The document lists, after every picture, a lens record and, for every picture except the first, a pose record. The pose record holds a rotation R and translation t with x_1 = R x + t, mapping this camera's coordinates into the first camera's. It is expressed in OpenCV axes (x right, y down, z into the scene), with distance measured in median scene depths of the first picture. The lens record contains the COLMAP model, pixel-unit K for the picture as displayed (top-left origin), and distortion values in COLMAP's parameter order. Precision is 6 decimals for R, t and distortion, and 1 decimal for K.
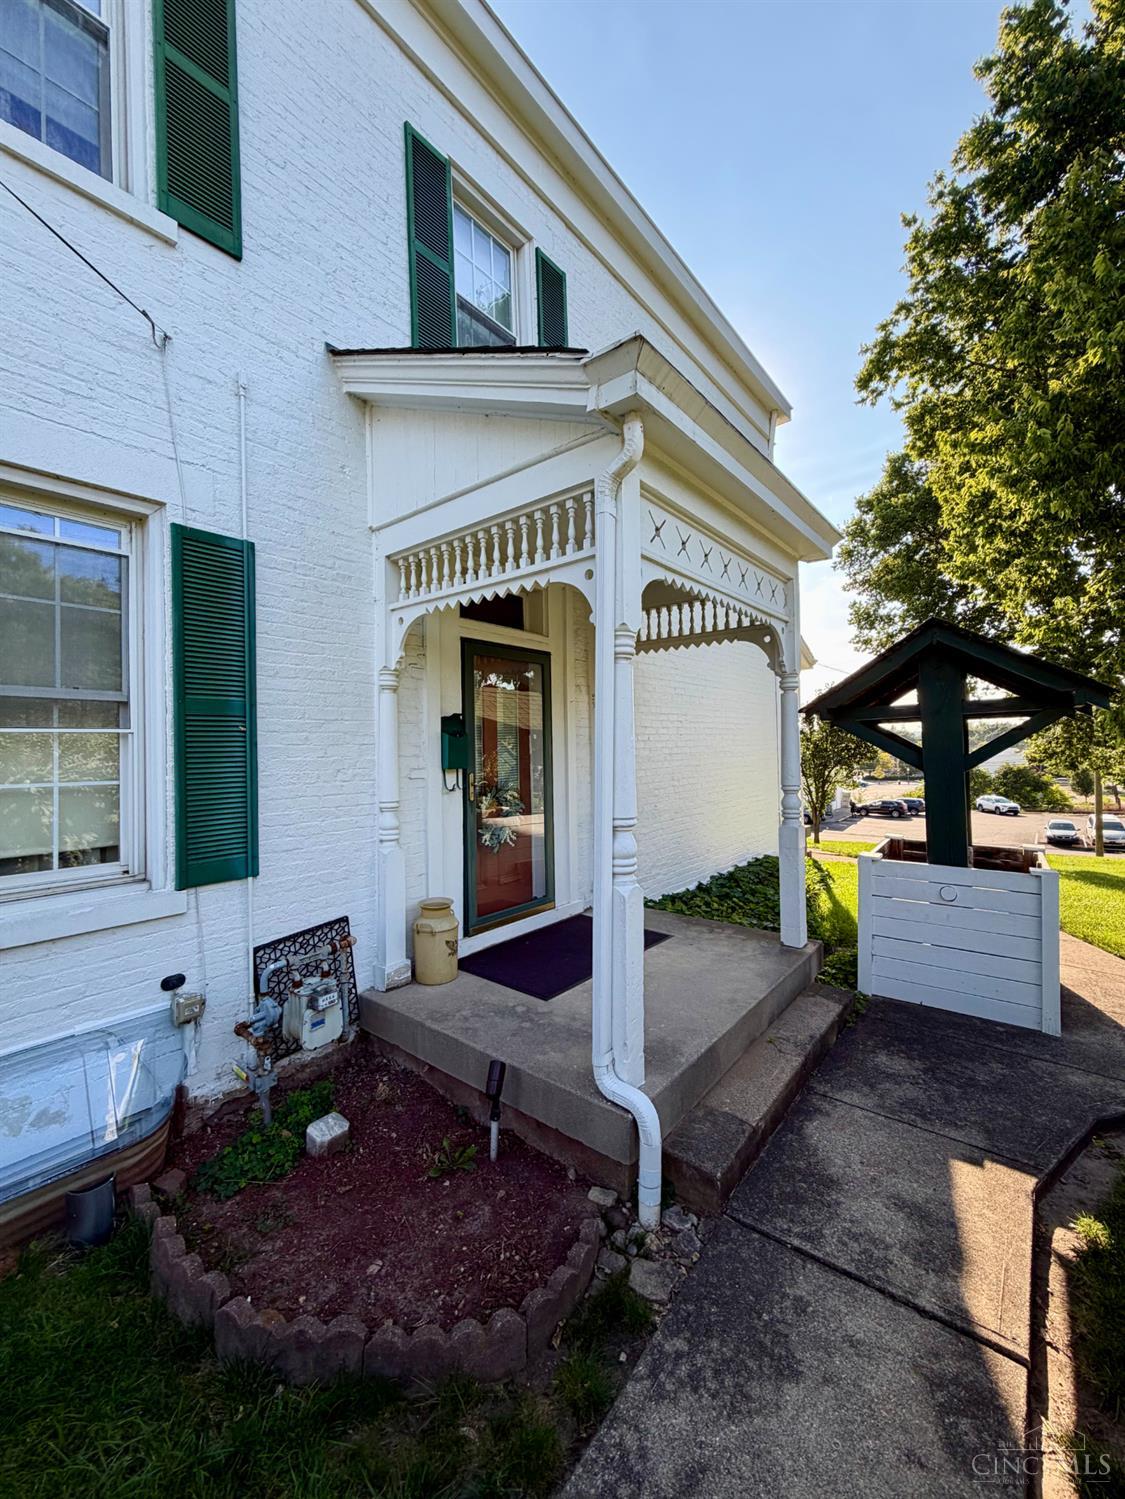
lens RADIAL K [[597.0, 0, 559.2], [0, 597.0, 744.0], [0, 0, 1]] dist [0.001205, -0.000170]
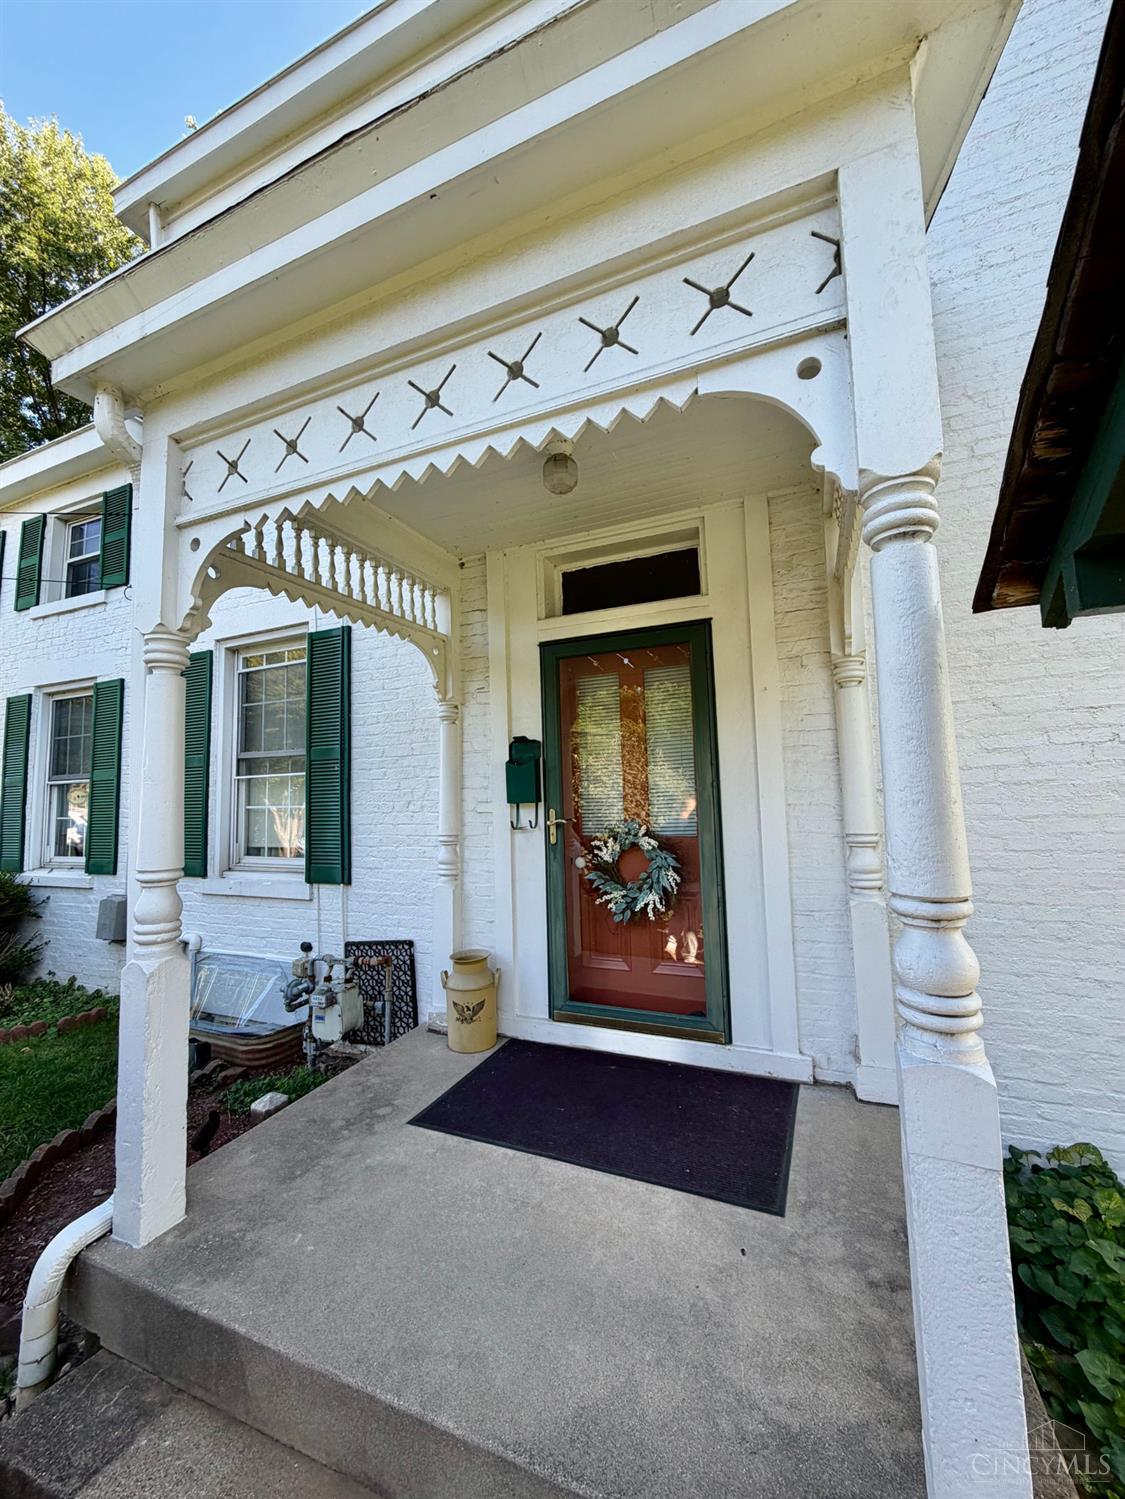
lens RADIAL K [[597.0, 0, 559.2], [0, 597.0, 744.0], [0, 0, 1]] dist [0.001205, -0.000170]
pose [[0.268717, -0.072031, -0.960522, 0.794444], [0.029667, 0.997346, -0.066493, 0.020415], [0.962762, -0.010628, 0.270141, 1.021153]]
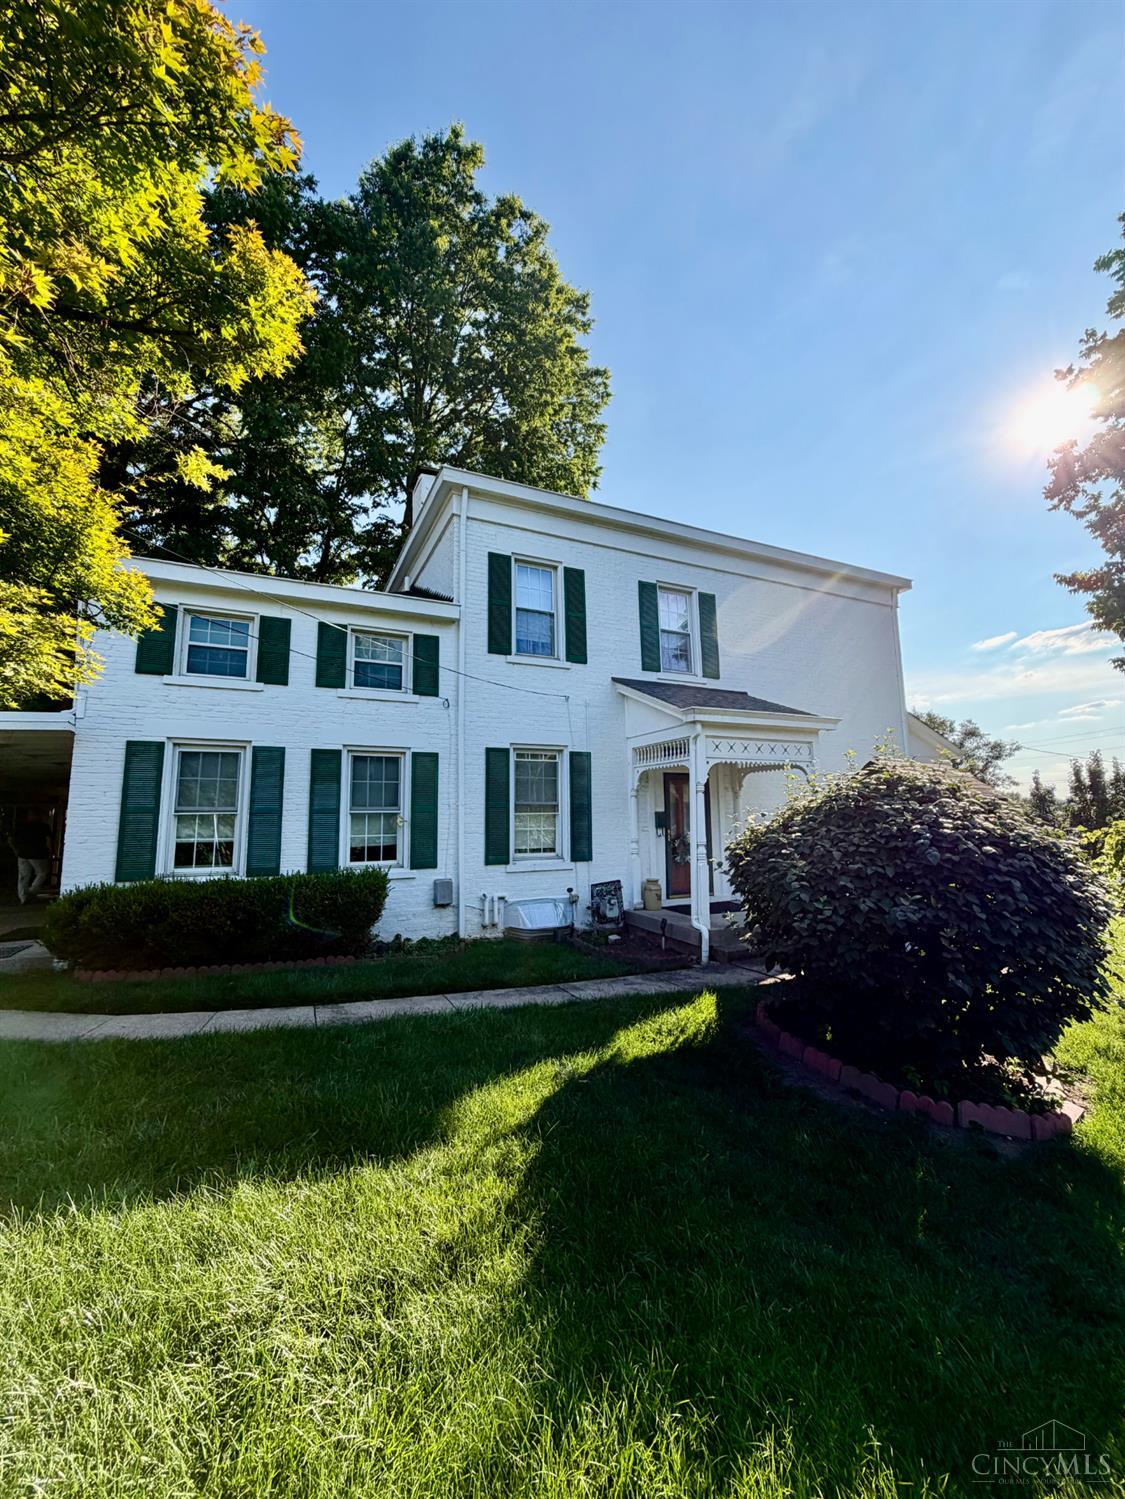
lens RADIAL K [[597.0, 0, 559.2], [0, 597.0, 744.0], [0, 0, 1]] dist [0.001205, -0.000170]
pose [[0.901651, -0.045014, -0.430116, 0.642028], [-0.002934, 0.993909, -0.110167, -0.033748], [0.432455, 0.100594, 0.896026, -1.753805]]
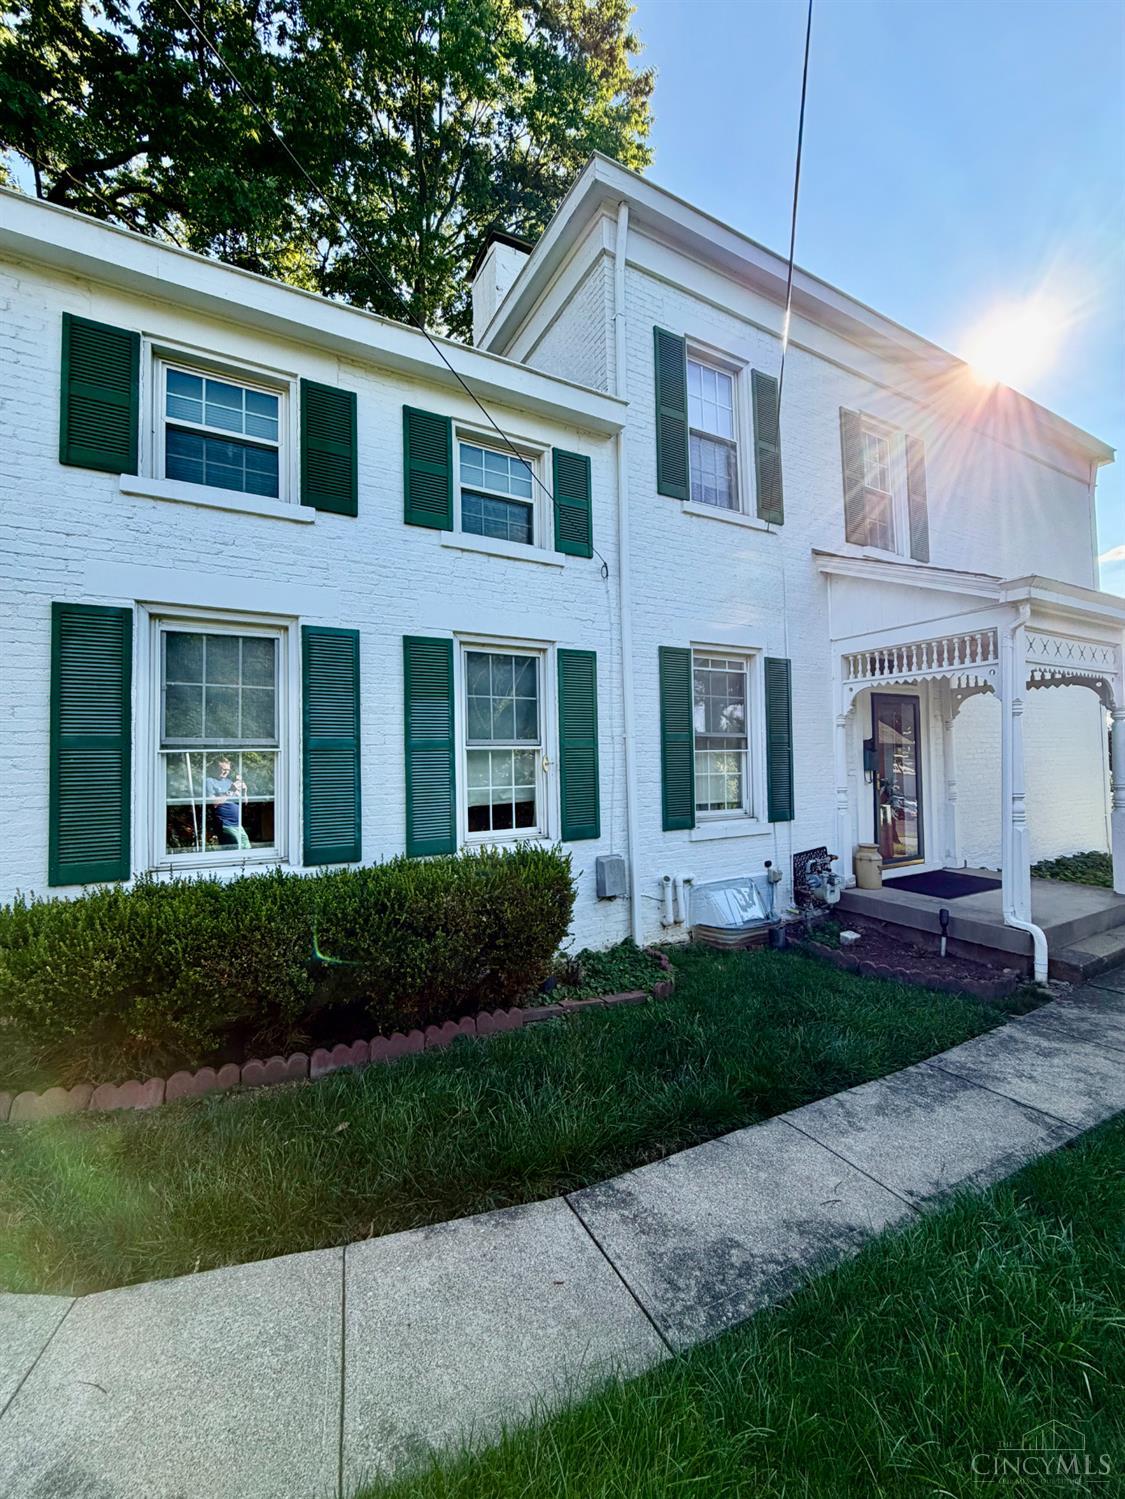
lens RADIAL K [[597.0, 0, 559.2], [0, 597.0, 744.0], [0, 0, 1]] dist [0.001205, -0.000170]
pose [[0.929645, -0.004697, -0.368425, -0.465200], [-0.000043, 0.999917, -0.012856, -0.015087], [0.368455, 0.011967, 0.929568, -1.149416]]
